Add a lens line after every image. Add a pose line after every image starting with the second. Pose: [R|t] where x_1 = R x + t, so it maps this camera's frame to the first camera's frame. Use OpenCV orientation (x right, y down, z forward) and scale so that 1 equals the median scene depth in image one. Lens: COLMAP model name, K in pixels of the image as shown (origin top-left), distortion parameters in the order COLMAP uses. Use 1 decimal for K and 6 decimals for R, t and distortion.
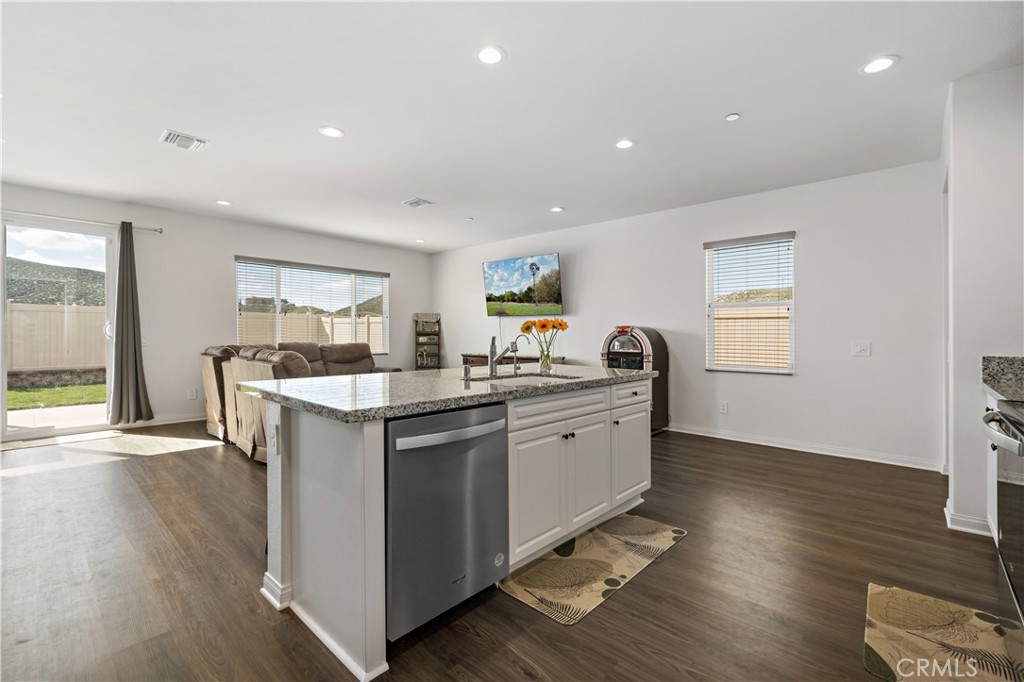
lens RADIAL K [[441.9, 0, 523.8], [0, 441.9, 336.7], [0, 0, 1]] dist [0.001508, 0.000134]
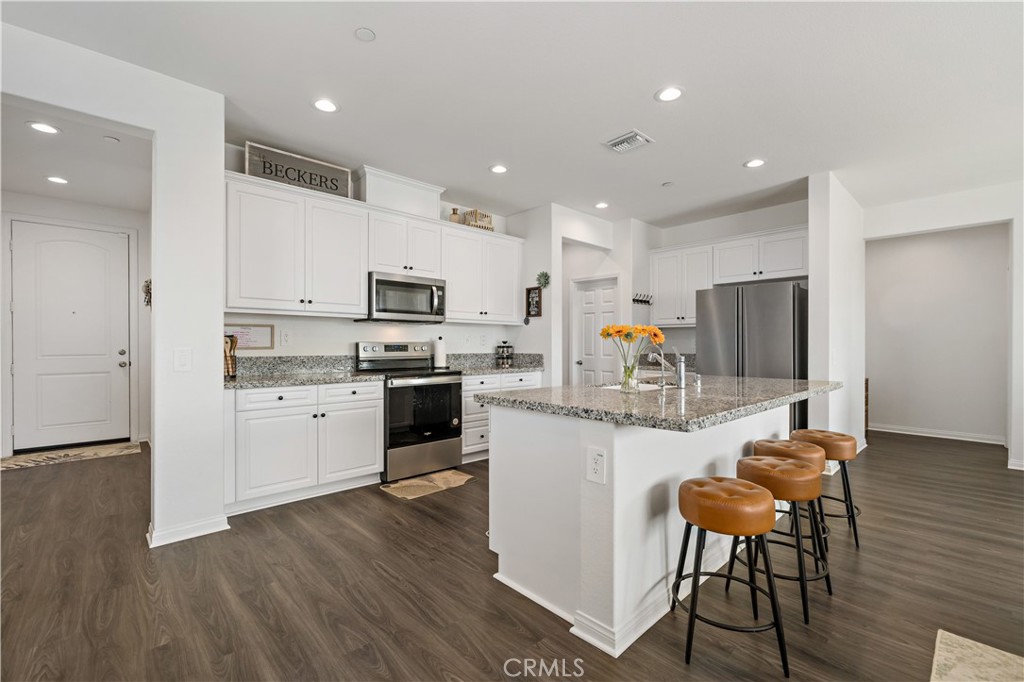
lens RADIAL K [[445.1, 0, 510.7], [0, 445.1, 346.4], [0, 0, 1]] dist [-0.004366, -0.000173]
pose [[-0.993829, -0.006545, 0.110729, 0.077779], [-0.005036, 0.999891, 0.013904, -0.003121], [-0.110808, 0.013260, -0.993753, 0.810302]]
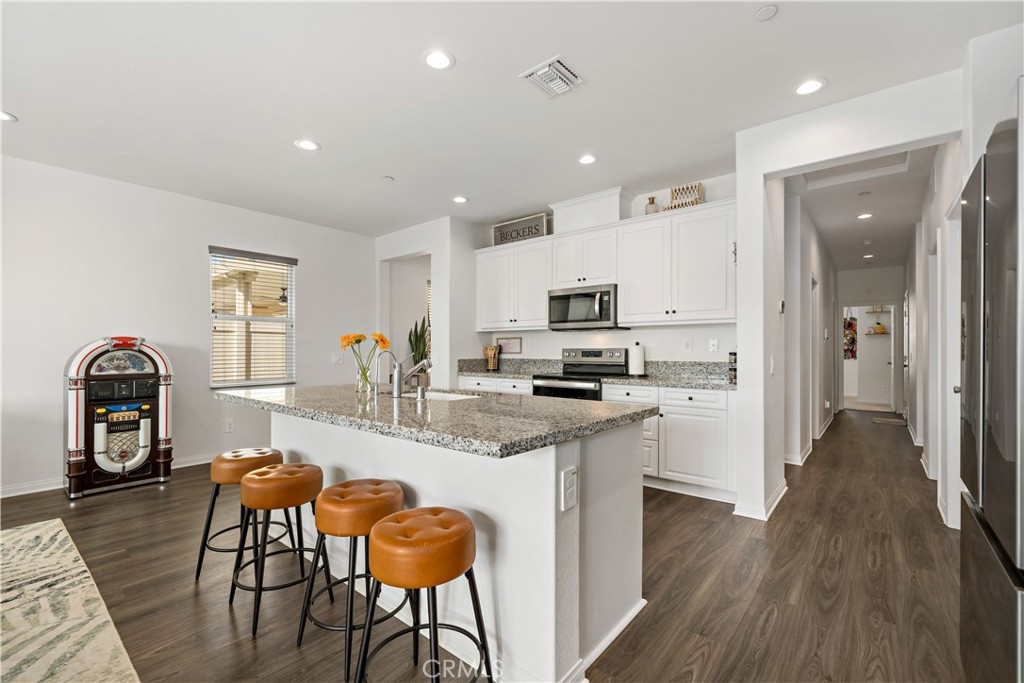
lens RADIAL K [[445.1, 0, 510.7], [0, 445.1, 346.9], [0, 0, 1]] dist [-0.004366, -0.000173]
pose [[-0.013484, -0.002273, 0.999907, -0.384906], [0.008169, 0.999964, 0.002383, -0.004312], [-0.999876, 0.008200, -0.013465, 0.326918]]
